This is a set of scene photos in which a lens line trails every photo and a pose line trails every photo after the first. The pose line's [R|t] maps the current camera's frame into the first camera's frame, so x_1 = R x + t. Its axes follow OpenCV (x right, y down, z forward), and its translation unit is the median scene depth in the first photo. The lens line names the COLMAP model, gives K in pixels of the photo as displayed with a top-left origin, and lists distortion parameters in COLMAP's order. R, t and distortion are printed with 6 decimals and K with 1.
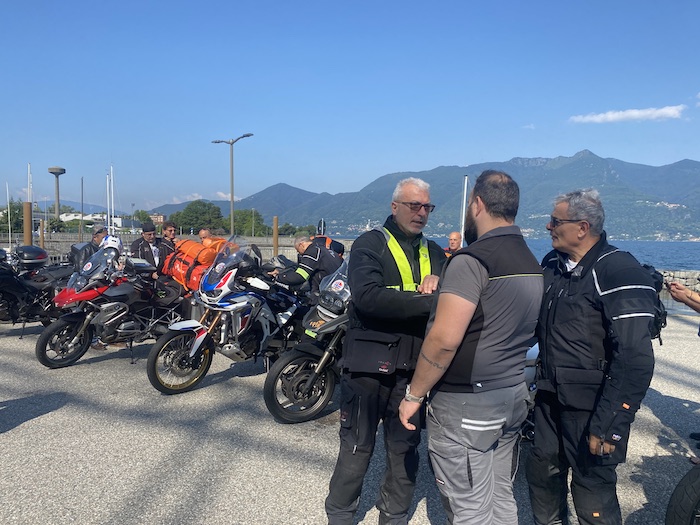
lens RADIAL K [[527.6, 0, 354.1], [0, 527.6, 263.2], [0, 0, 1]] dist [0.038984, -0.038851]
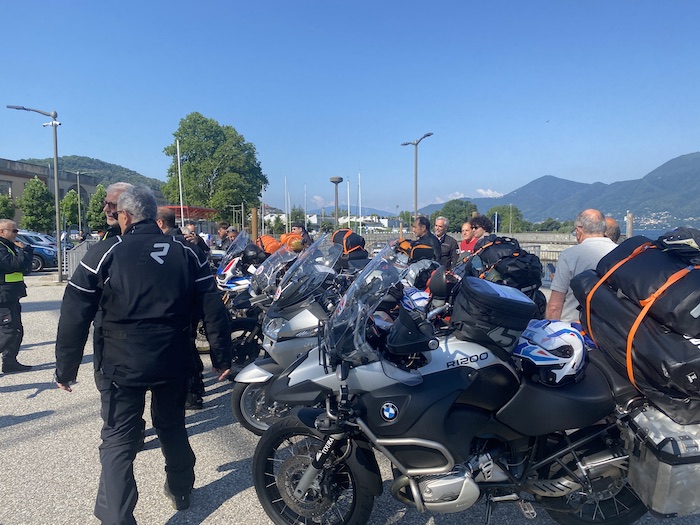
lens RADIAL K [[527.6, 0, 351.7], [0, 527.6, 266.8], [0, 0, 1]] dist [0.038984, -0.038851]
pose [[0.882793, 0.010113, -0.469653, 0.489464], [-0.004665, 0.999908, 0.012762, 0.013652], [0.469739, -0.009075, 0.882759, 0.037341]]
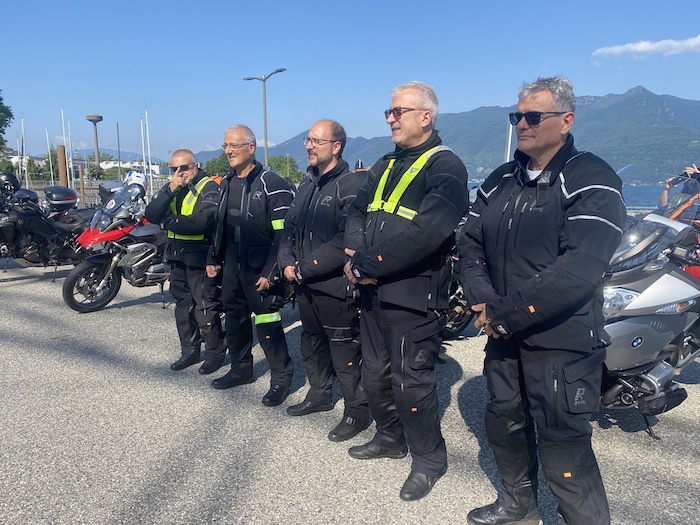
lens RADIAL K [[527.6, 0, 354.9], [0, 527.6, 271.4], [0, 0, 1]] dist [0.038984, -0.038851]
pose [[0.997852, 0.003075, -0.065441, -0.018256], [0.004503, 0.993316, 0.115339, 0.017187], [0.065359, -0.115386, 0.991168, 0.098696]]
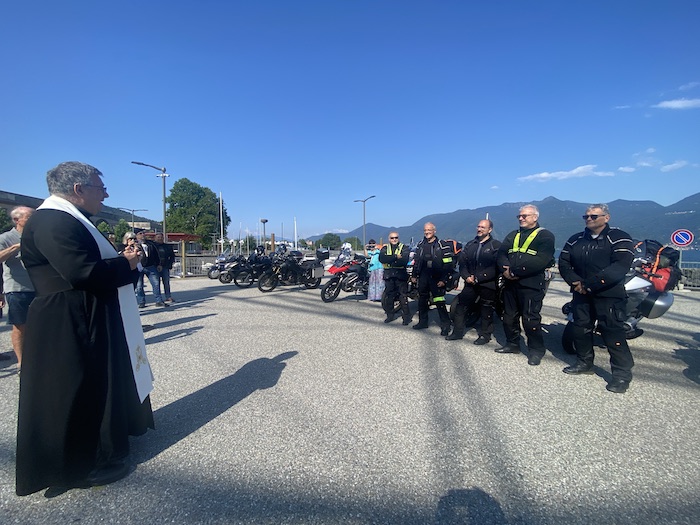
lens RADIAL K [[281.3, 0, 346.7], [0, 281.3, 264.6], [0, 0, 1]] dist [-0.010376, -0.003730]
pose [[0.976205, -0.005672, -0.216778, -0.226380], [0.005298, 0.999983, -0.002310, 0.041615], [0.216787, 0.001106, 0.976218, -0.112029]]
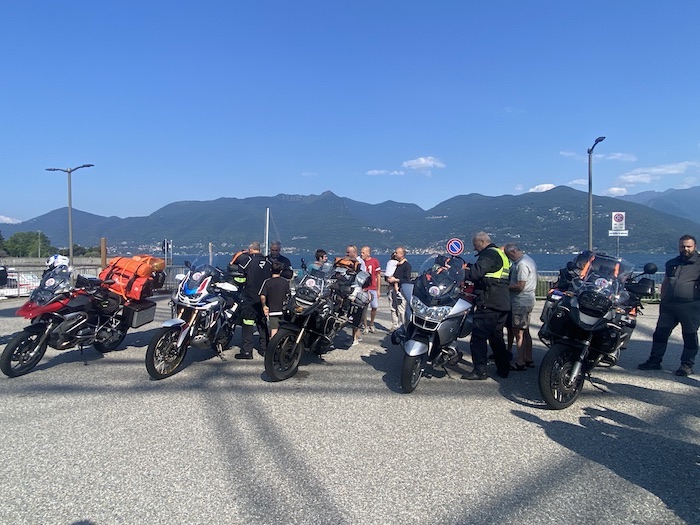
lens RADIAL K [[416.7, 0, 345.5], [0, 416.7, 260.8], [0, 0, 1]] dist [0.026887, -0.024934]
pose [[0.901411, -0.026530, 0.432151, -0.311081], [0.041120, 0.998855, -0.024452, 0.008794], [-0.431007, 0.039812, 0.901470, -0.073624]]
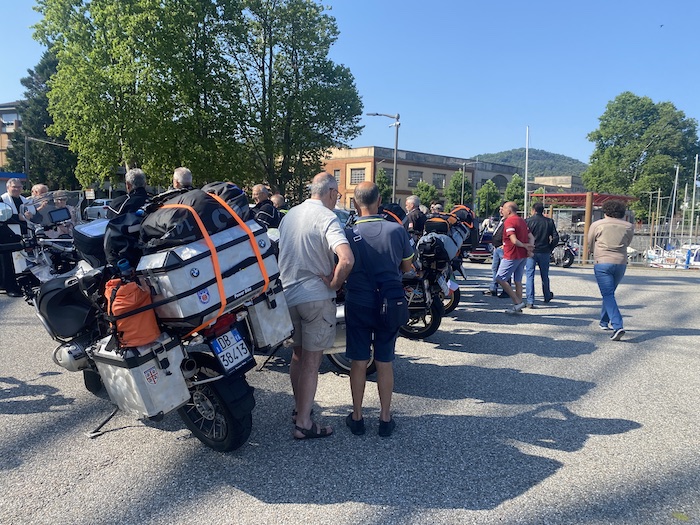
lens RADIAL K [[527.6, 0, 351.5], [0, 527.6, 258.7], [0, 0, 1]] dist [0.038984, -0.038851]
pose [[0.297707, 0.068147, -0.952222, 1.014820], [-0.070614, 0.996288, 0.049224, 0.030780], [0.952042, 0.052586, 0.301414, 0.477248]]
